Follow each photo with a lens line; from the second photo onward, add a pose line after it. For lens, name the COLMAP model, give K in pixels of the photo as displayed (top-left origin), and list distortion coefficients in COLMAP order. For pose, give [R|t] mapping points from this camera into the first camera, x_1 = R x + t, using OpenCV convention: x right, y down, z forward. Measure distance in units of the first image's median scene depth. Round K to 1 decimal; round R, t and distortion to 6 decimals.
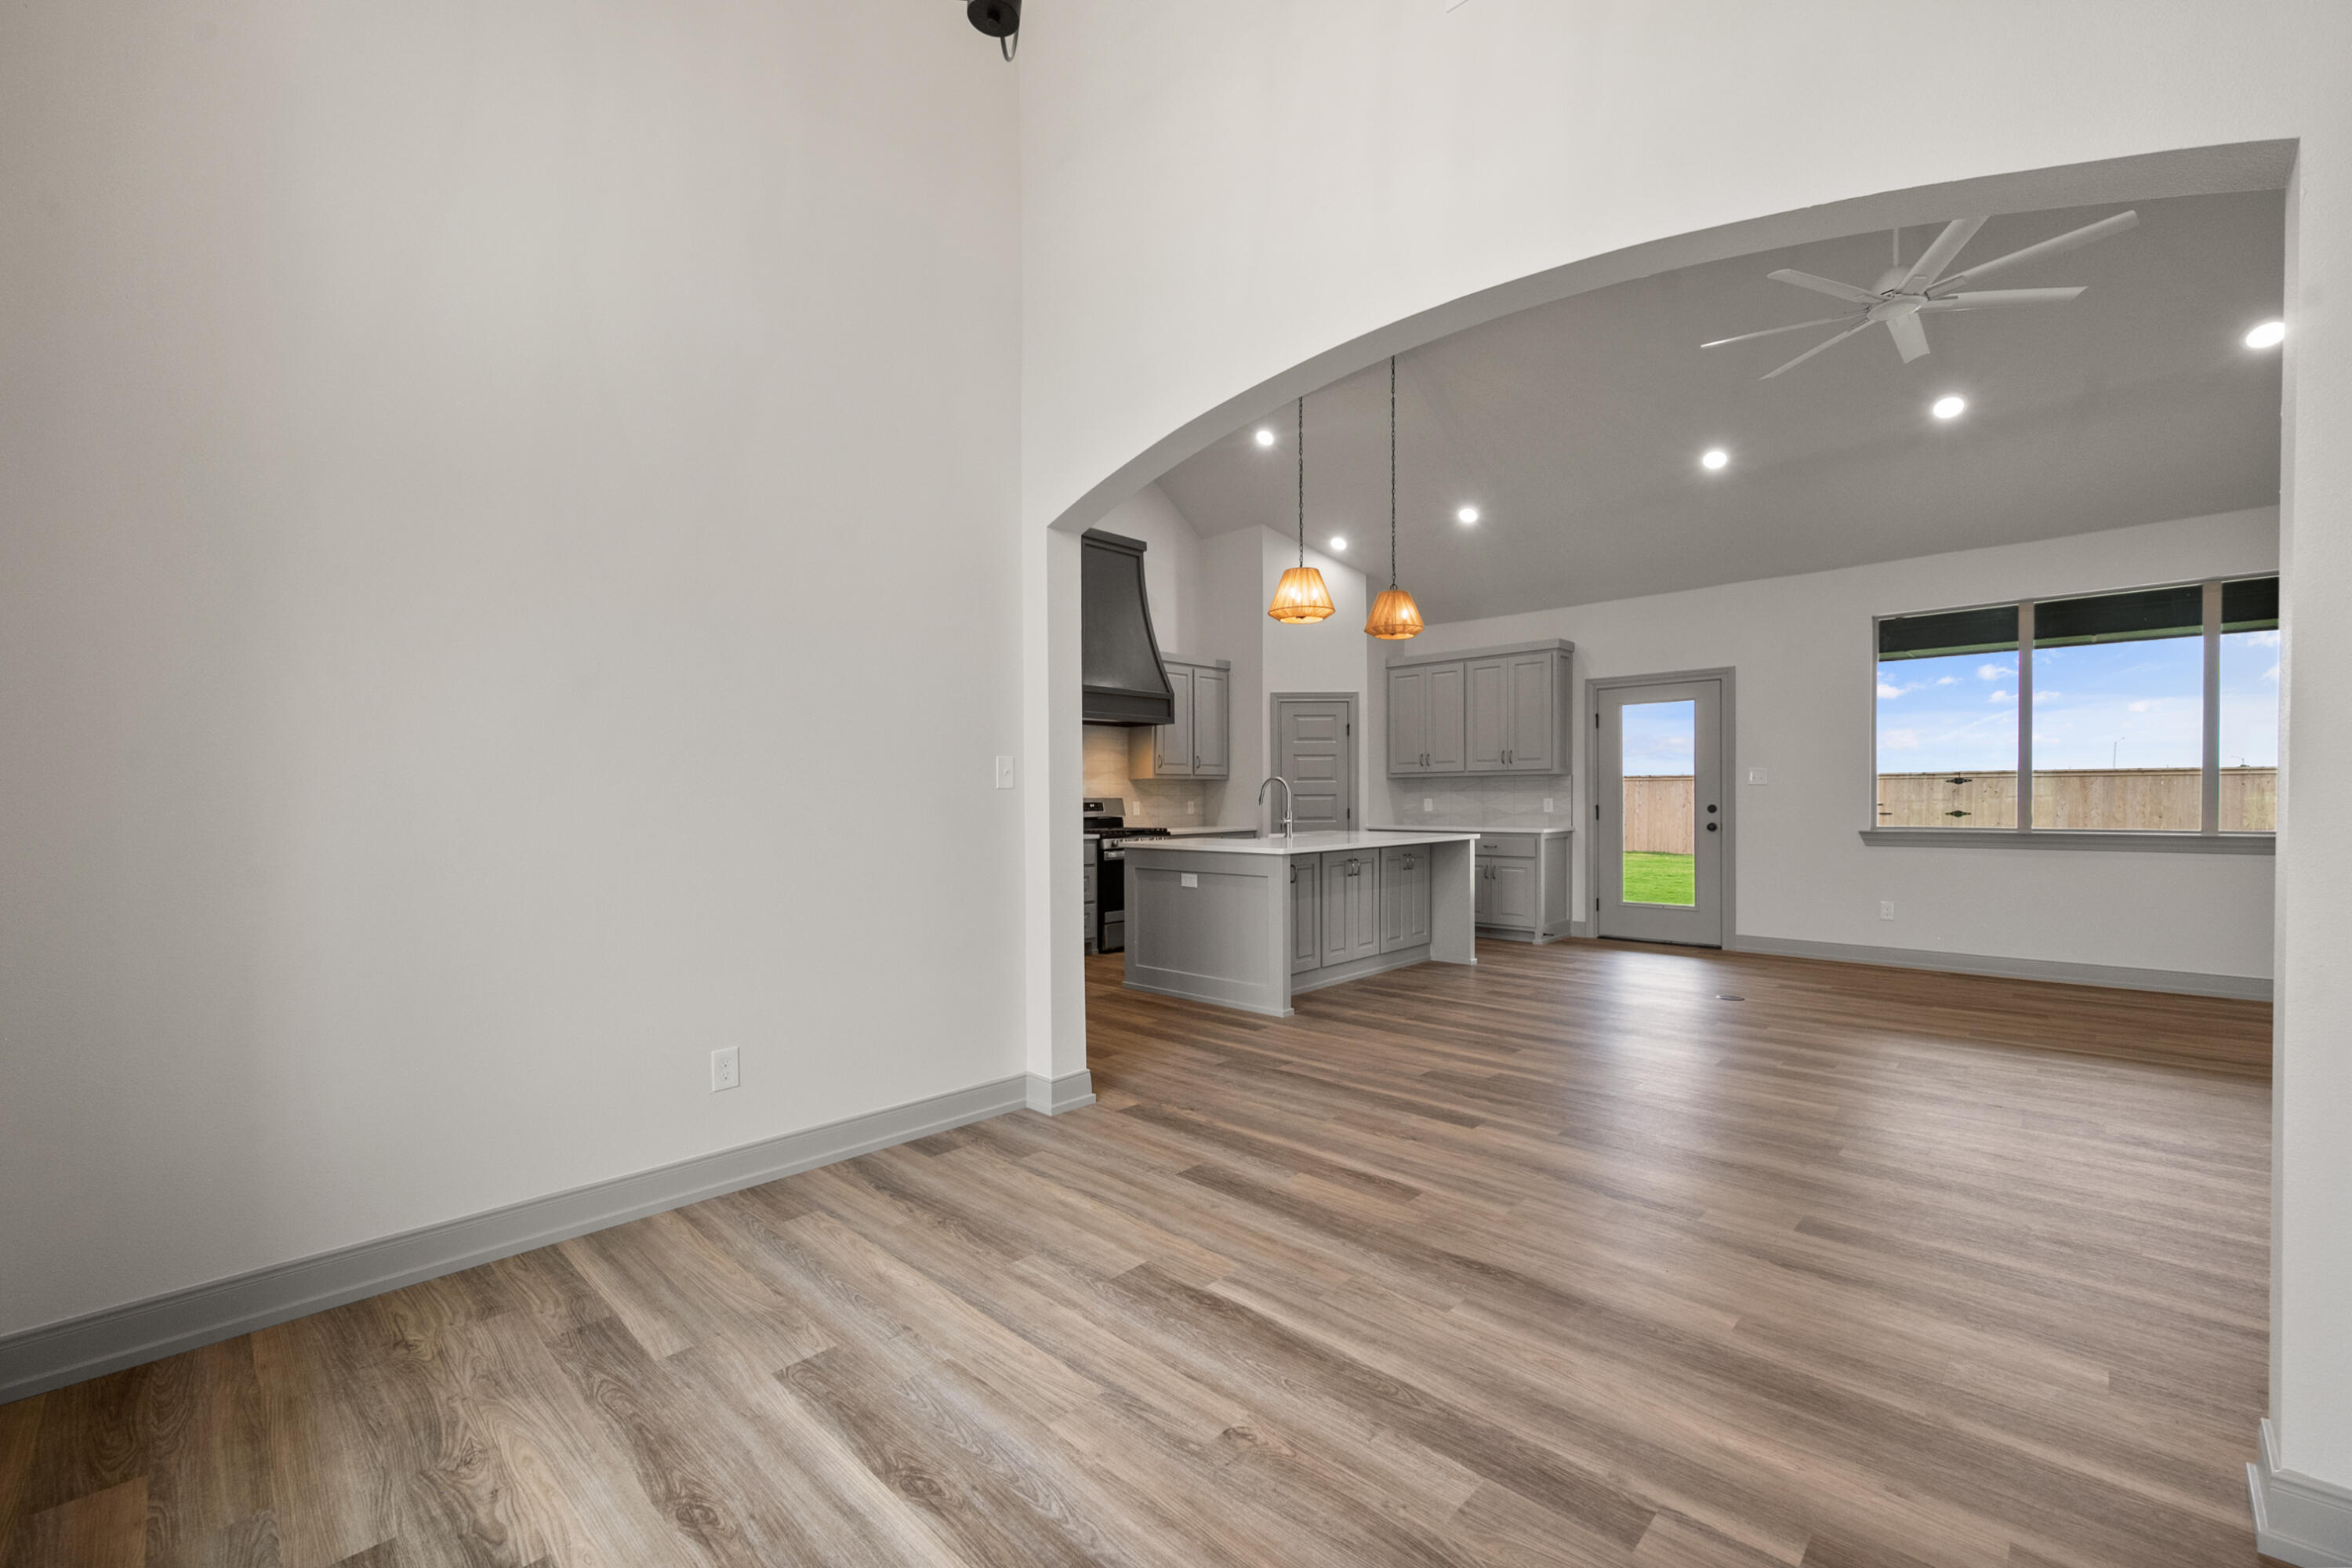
lens RADIAL K [[959.7, 0, 1187.0], [0, 959.7, 804.9], [0, 0, 1]] dist [-0.000072, -0.000159]
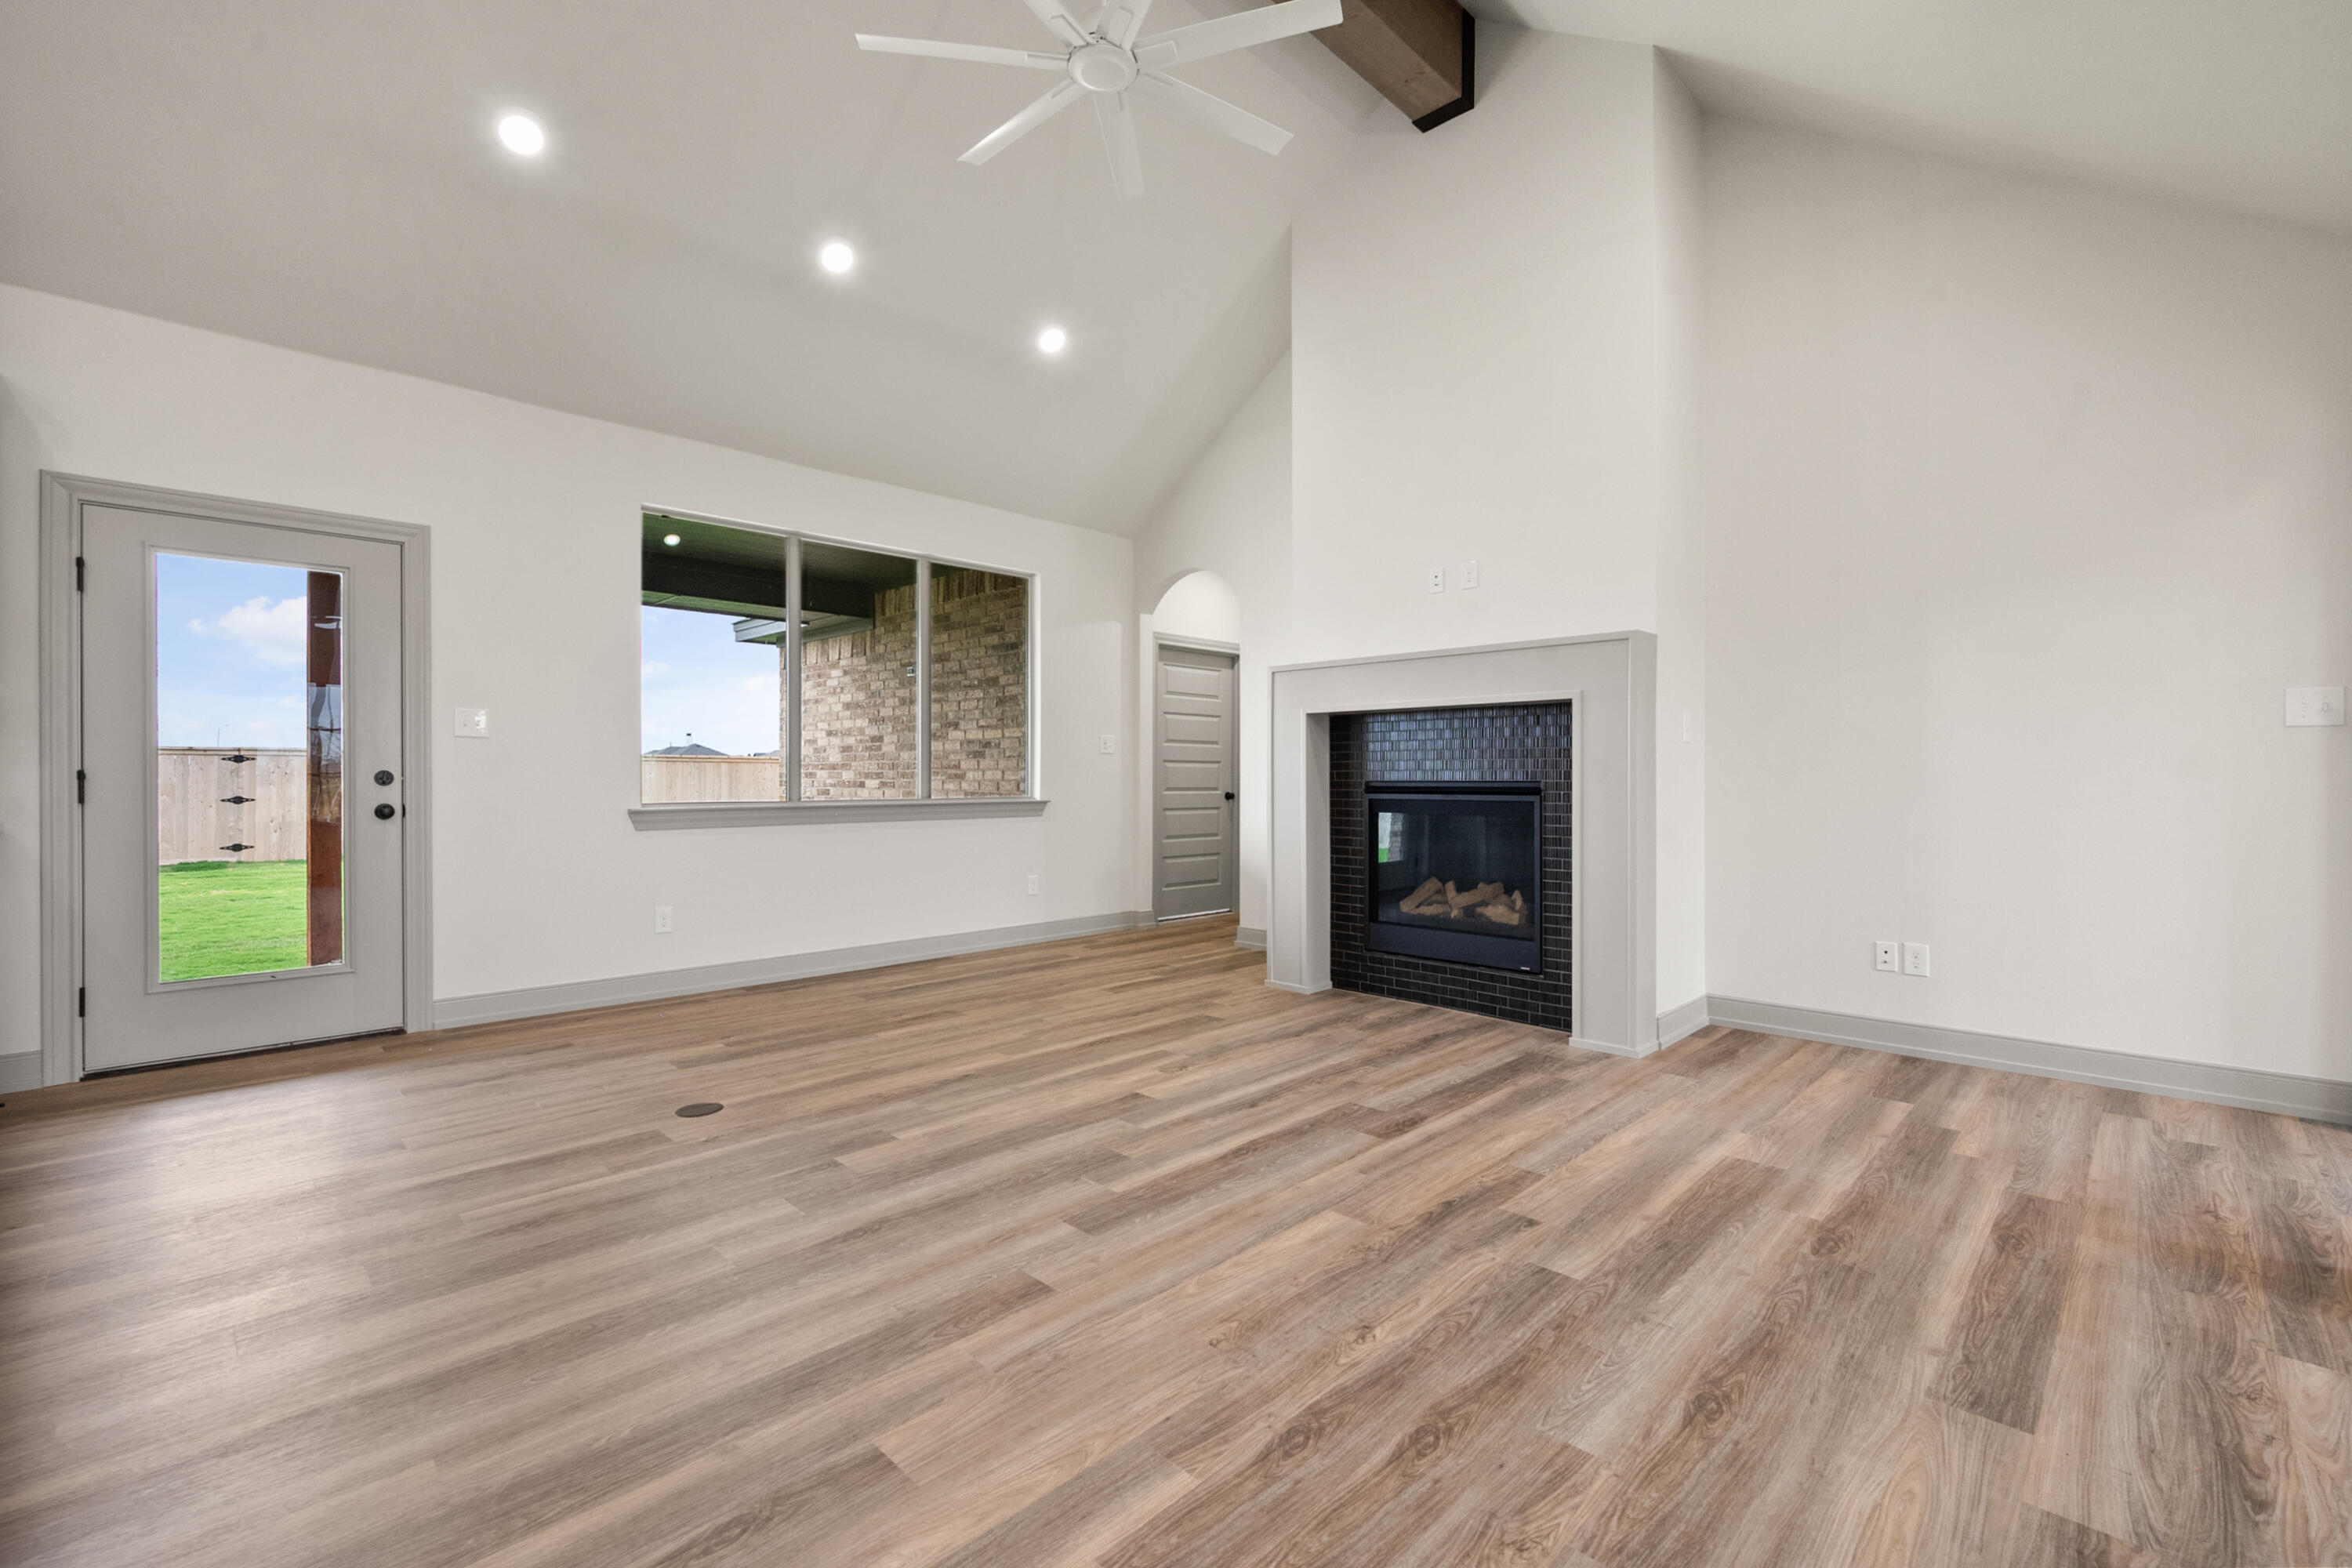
lens RADIAL K [[1008.0, 0, 1176.0], [0, 1008.0, 783.6], [0, 0, 1]] dist [-0.013992, 0.000862]
pose [[0.028763, 0.004138, 0.999578, -0.002799], [0.007351, 0.999964, -0.004351, 0.012006], [-0.999559, 0.007473, 0.028731, 0.494951]]
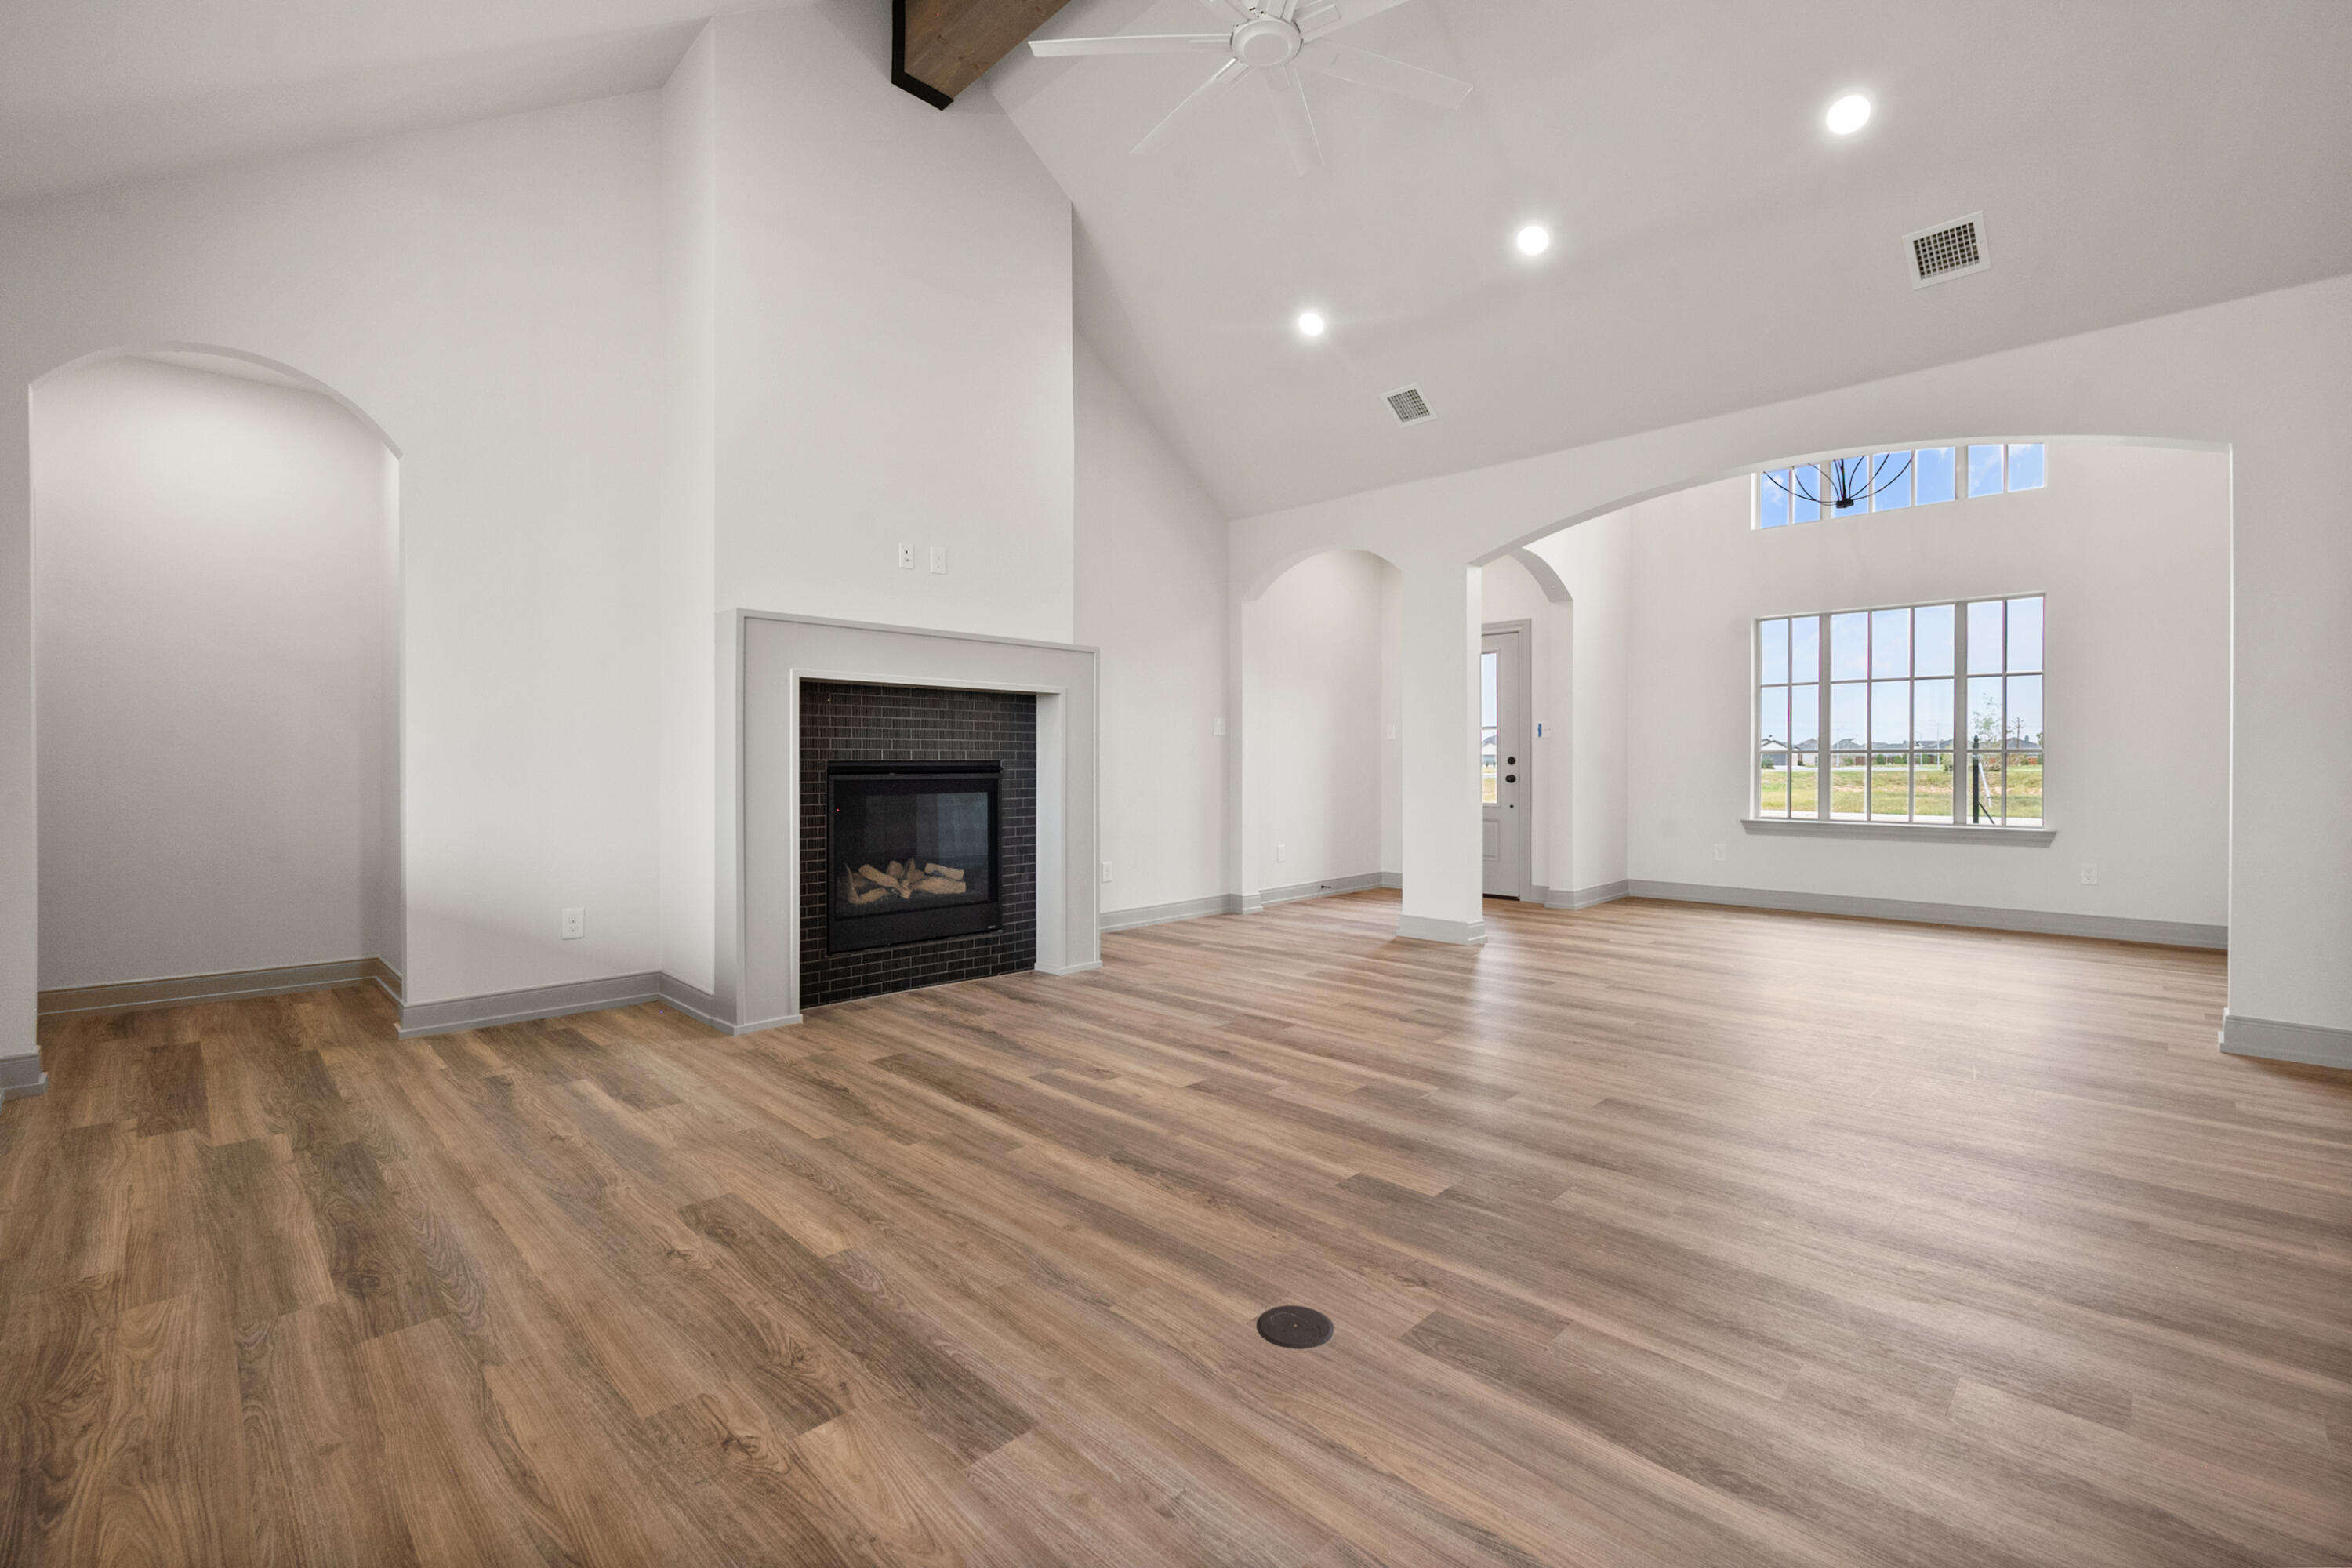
lens RADIAL K [[1008.0, 0, 1185.7], [0, 1008.0, 774.2], [0, 0, 1]] dist [-0.013992, 0.000862]
pose [[-0.999706, 0.008510, 0.022701, 0.414513], [0.008992, 0.999735, 0.021204, 0.005927], [-0.022515, 0.021402, -0.999517, 0.930886]]
